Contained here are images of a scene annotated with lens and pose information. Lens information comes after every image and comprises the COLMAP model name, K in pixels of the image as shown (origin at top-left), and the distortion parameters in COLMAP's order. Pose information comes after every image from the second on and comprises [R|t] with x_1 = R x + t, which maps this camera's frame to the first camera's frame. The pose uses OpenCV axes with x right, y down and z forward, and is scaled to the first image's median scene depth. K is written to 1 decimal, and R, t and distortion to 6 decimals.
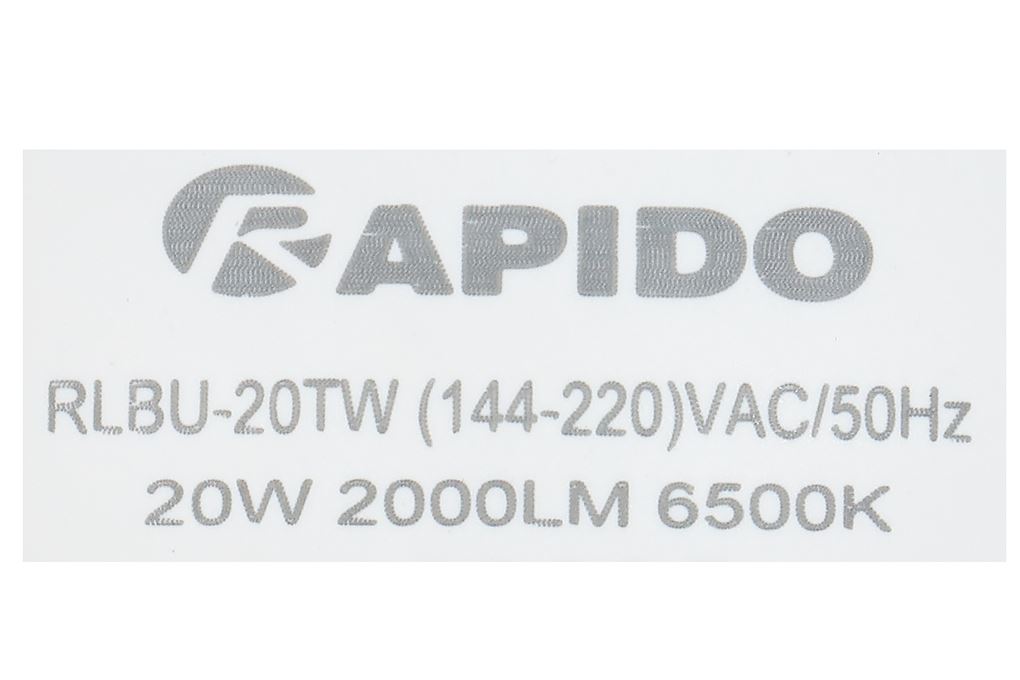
lens RADIAL K [[3301.3, 0, 510.4], [0, 3301.3, 339.9], [0, 0, 1]] dist [0.910603, 0.000000]
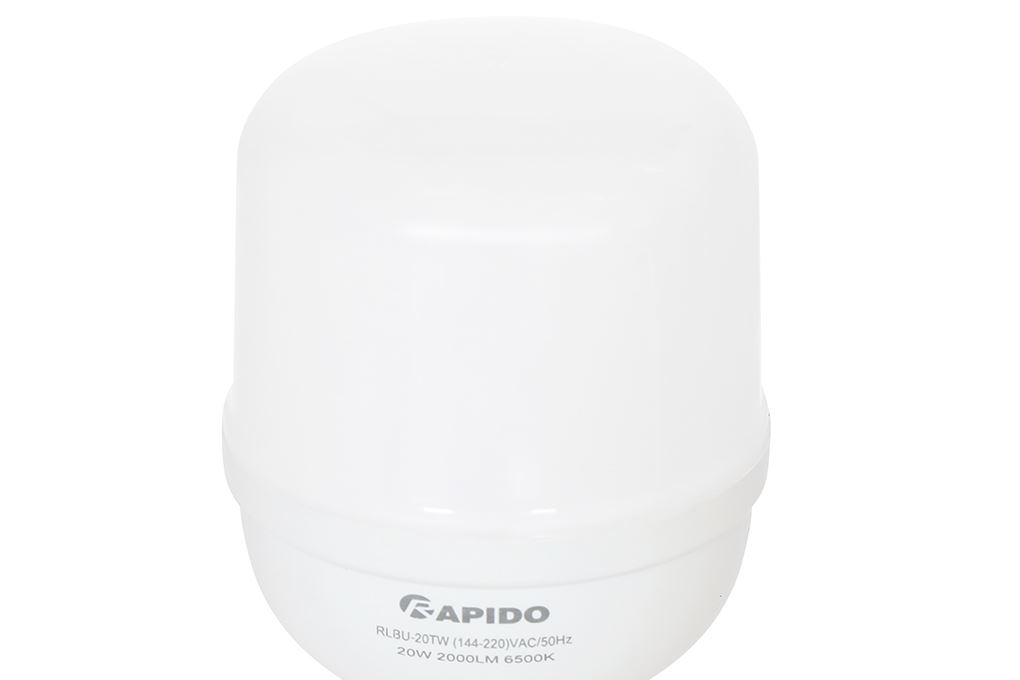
lens RADIAL K [[3301.3, 0, 511.7], [0, 3301.3, 343.4], [0, 0, 1]] dist [0.910603, 0.000000]
pose [[0.995956, 0.032871, -0.083607, 0.437508], [0.011643, 0.875573, 0.482946, -2.640514], [0.089079, -0.481967, 0.871650, -2.922767]]
